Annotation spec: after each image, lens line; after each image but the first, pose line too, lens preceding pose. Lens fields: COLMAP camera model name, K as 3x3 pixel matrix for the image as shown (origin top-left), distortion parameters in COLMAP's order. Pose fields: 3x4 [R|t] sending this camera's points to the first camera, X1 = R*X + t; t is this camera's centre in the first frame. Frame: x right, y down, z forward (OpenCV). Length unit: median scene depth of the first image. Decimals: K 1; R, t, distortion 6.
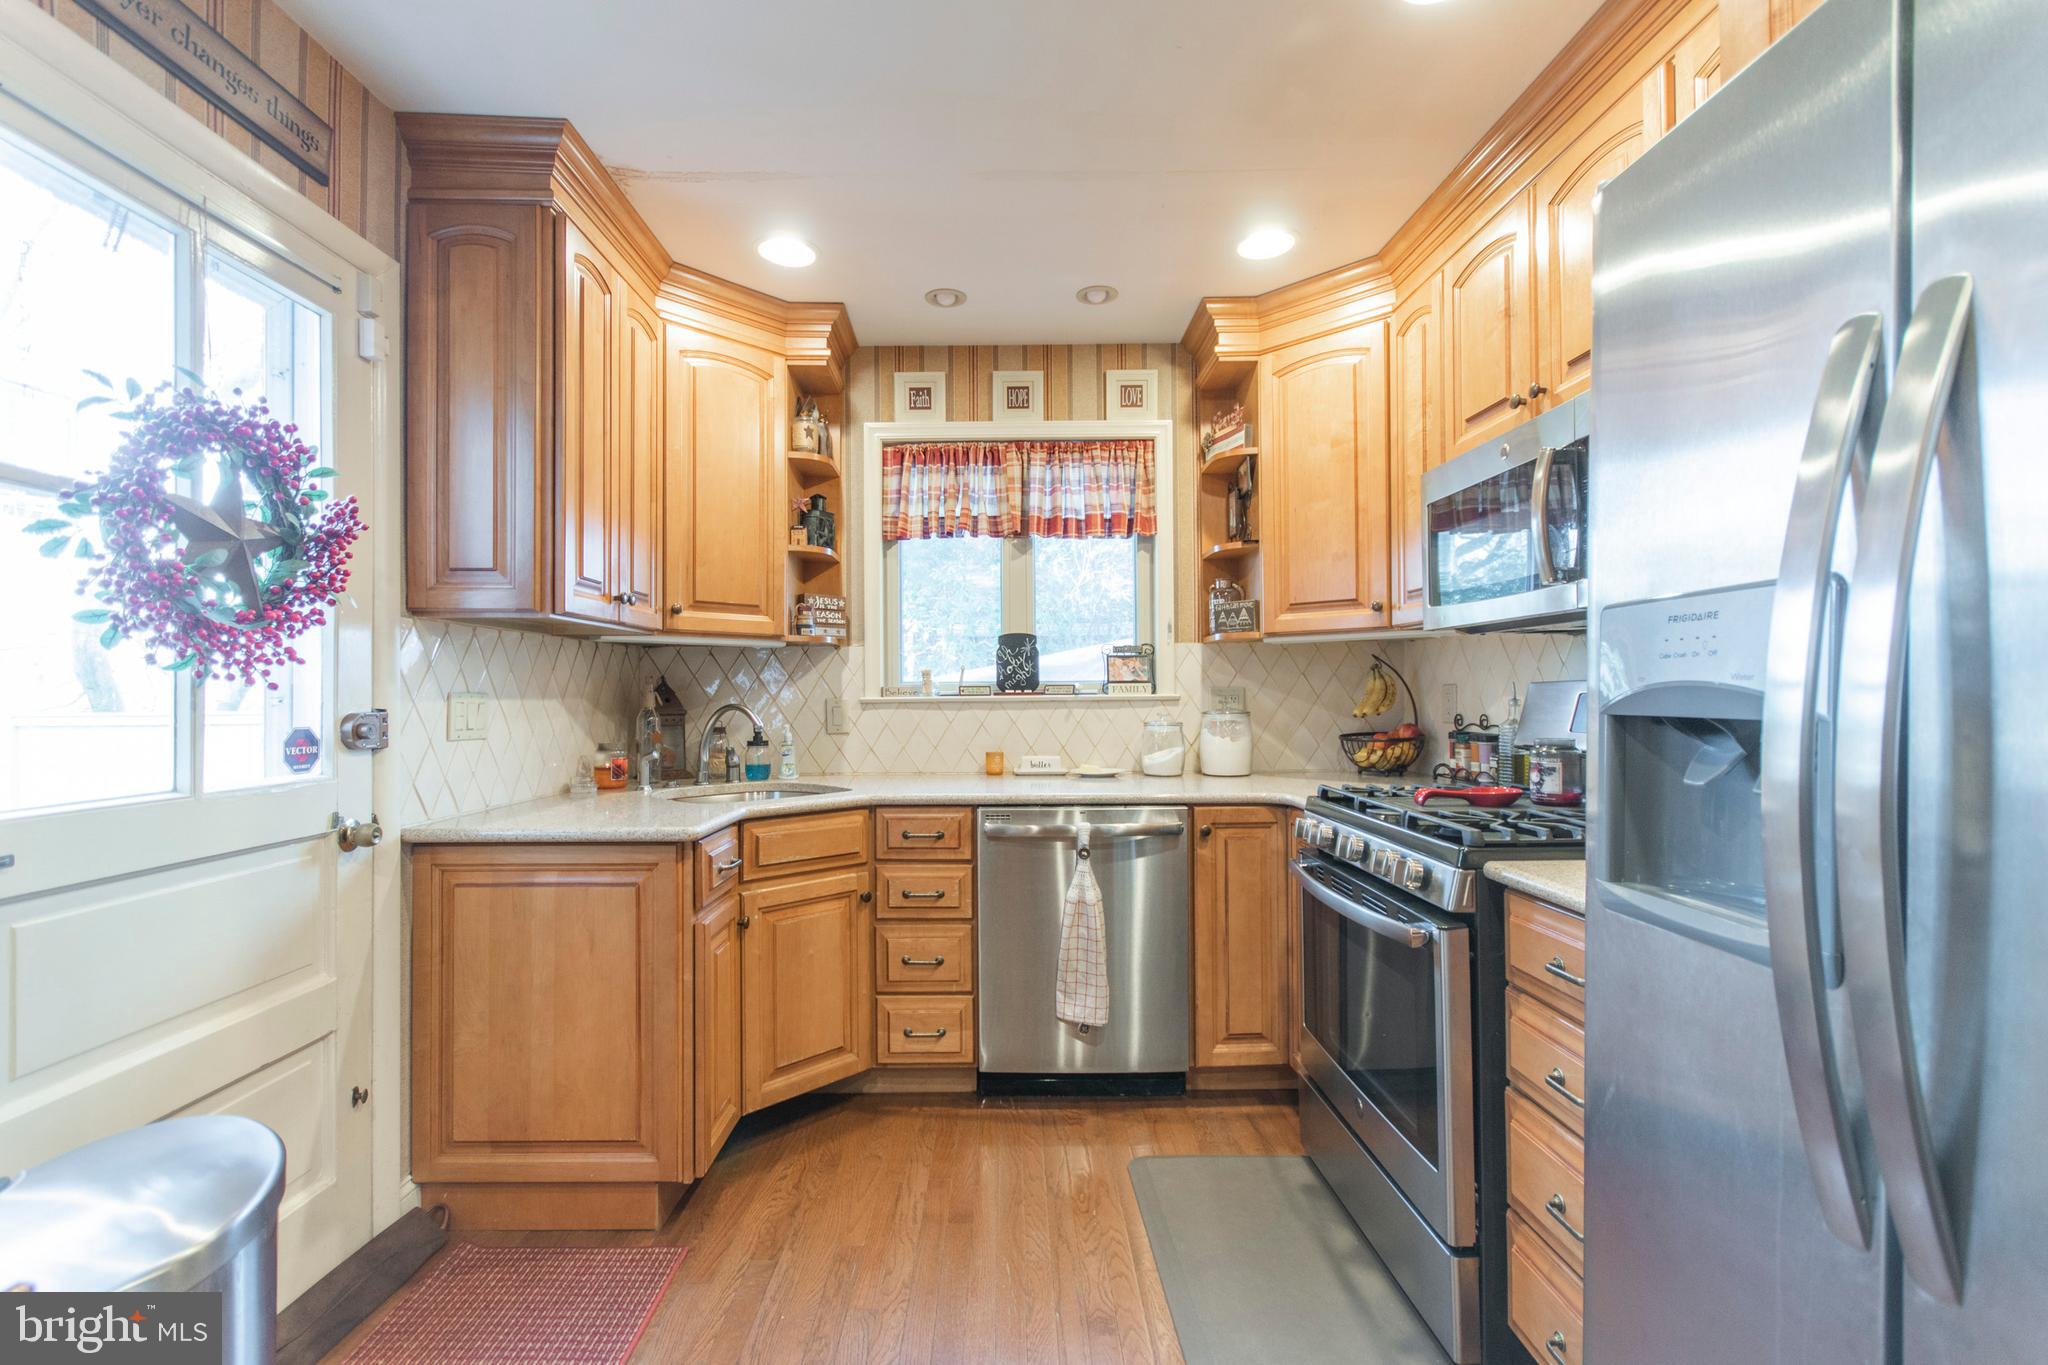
lens RADIAL K [[903.9, 0, 1012.6], [0, 903.9, 686.8], [0, 0, 1]] dist [0.001939, 0.001961]
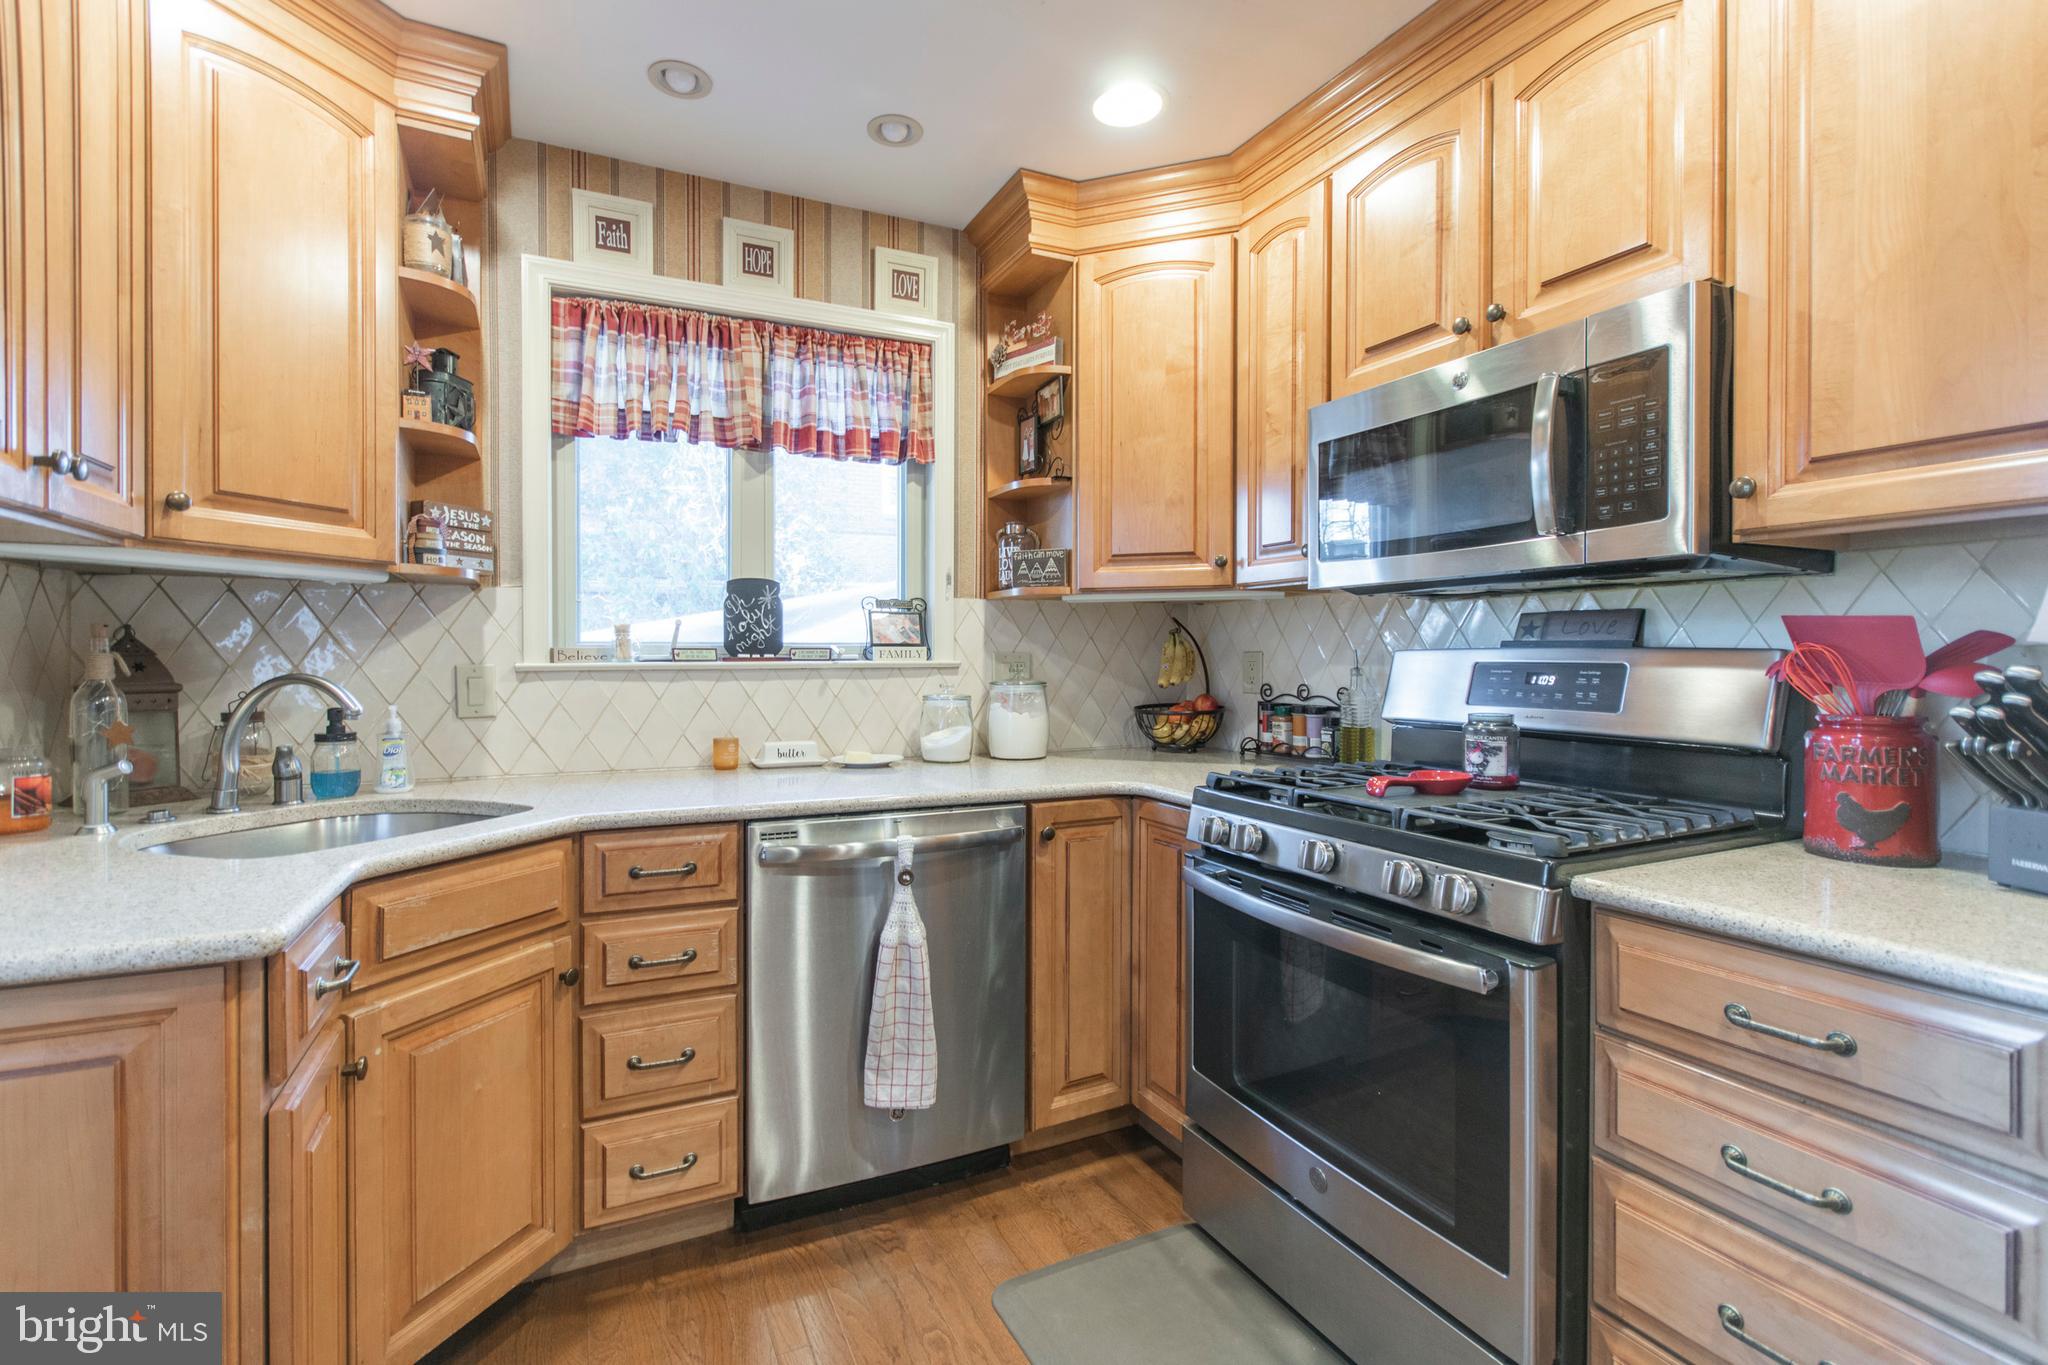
lens RADIAL K [[903.9, 0, 1007.0], [0, 903.9, 665.8], [0, 0, 1]] dist [0.001939, 0.001961]
pose [[0.905119, 0.002959, 0.425147, -0.154969], [-0.009094, 0.999882, 0.012403, 0.002522], [-0.425060, -0.015093, 0.905039, 0.296449]]
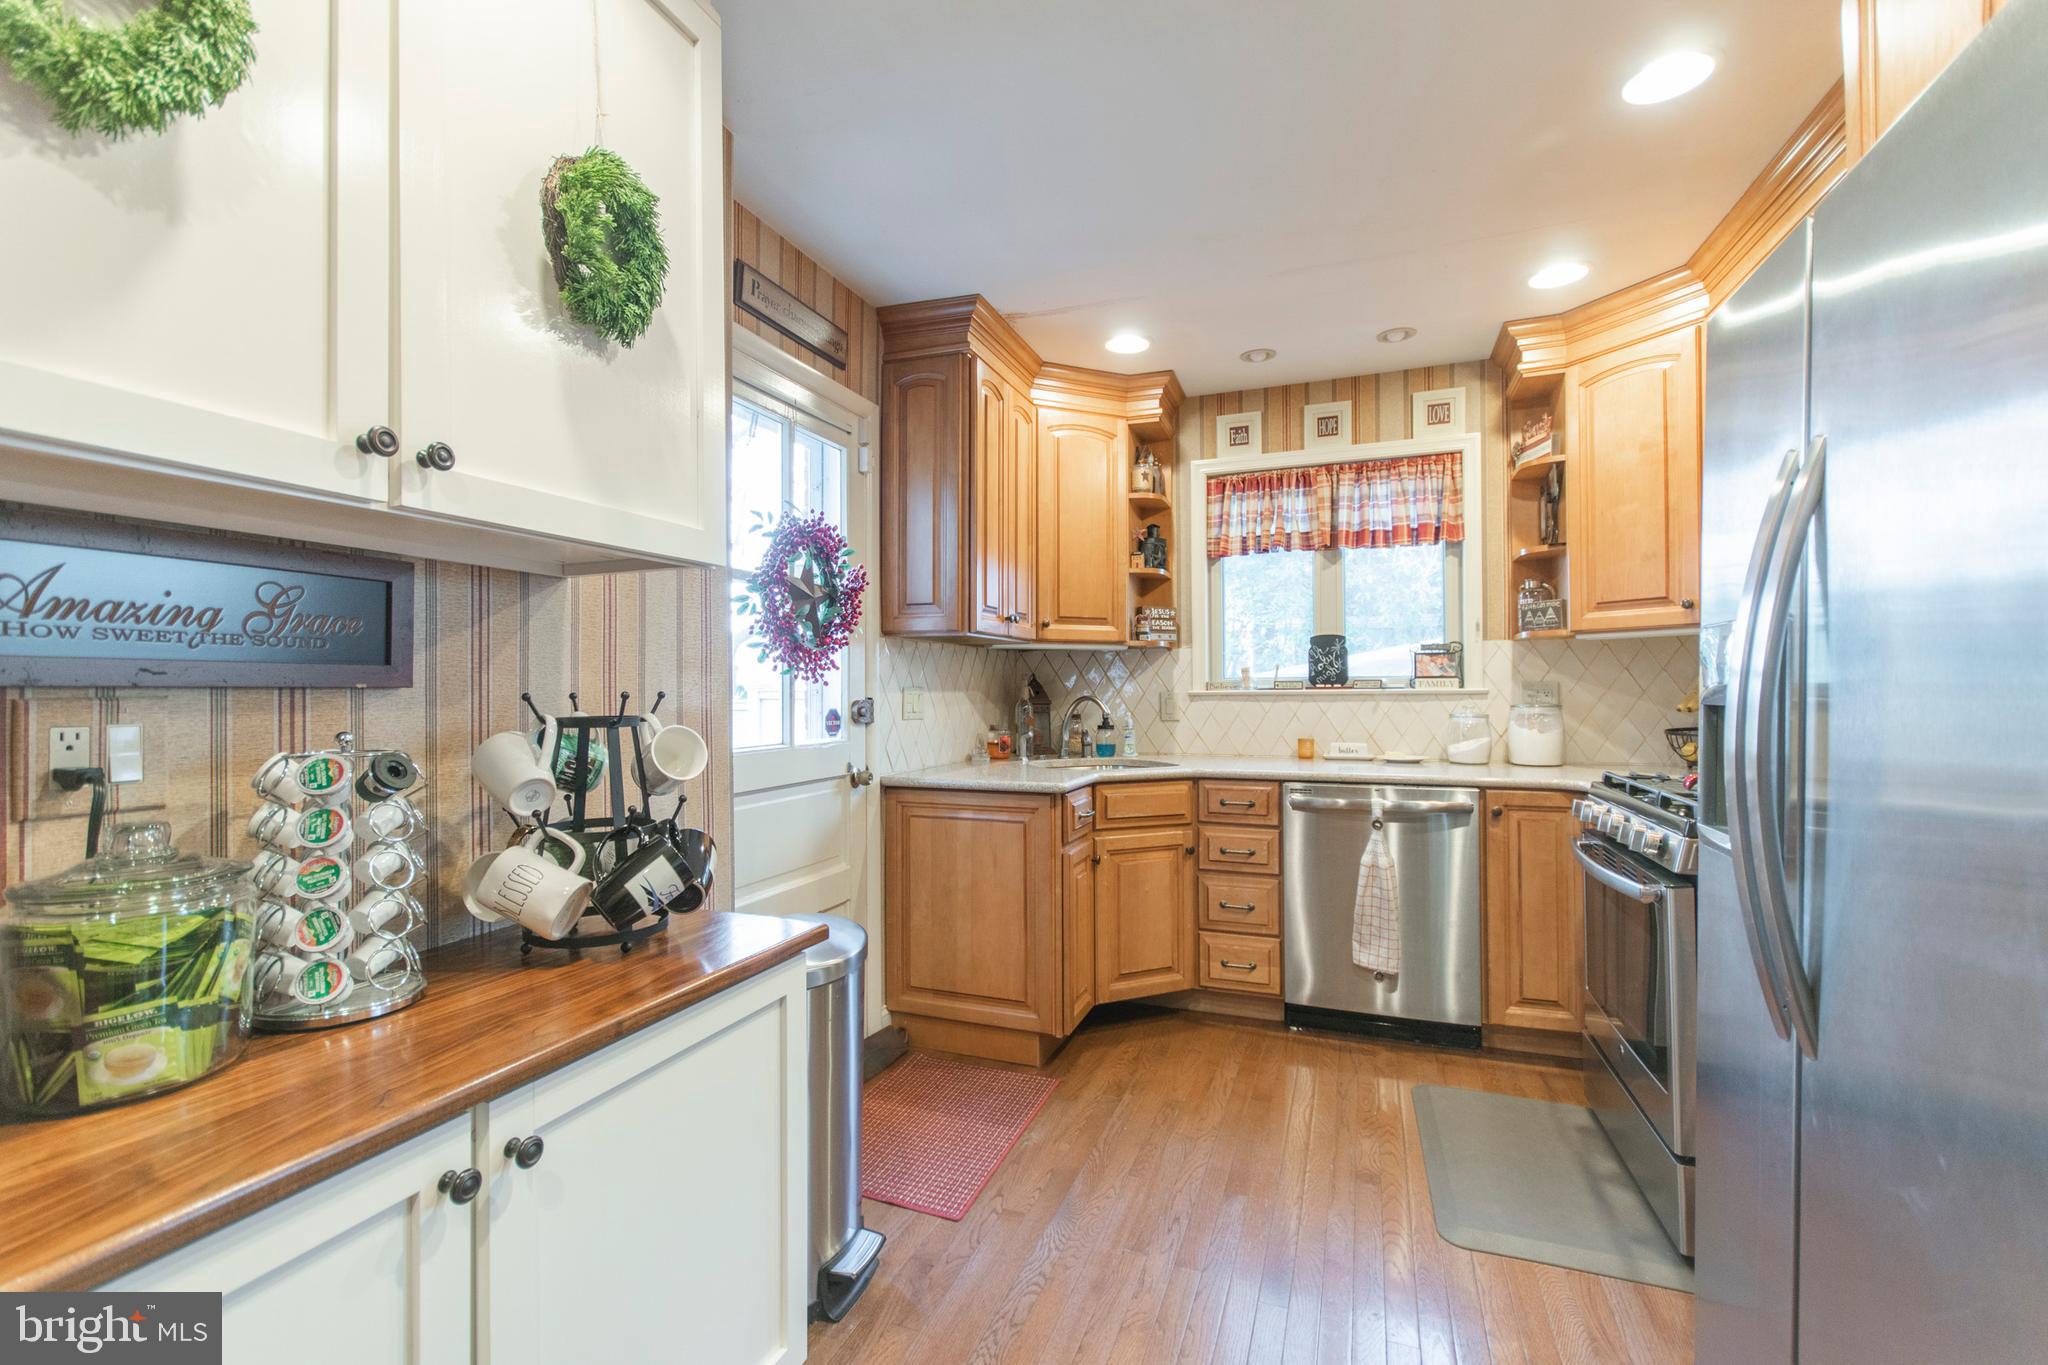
lens RADIAL K [[903.9, 0, 997.6], [0, 903.9, 683.1], [0, 0, 1]] dist [0.001939, 0.001961]
pose [[0.924983, -0.000931, -0.380007, 0.067283], [0.002190, 0.999993, 0.002879, -0.003188], [0.380002, -0.003495, 0.924979, -0.258398]]
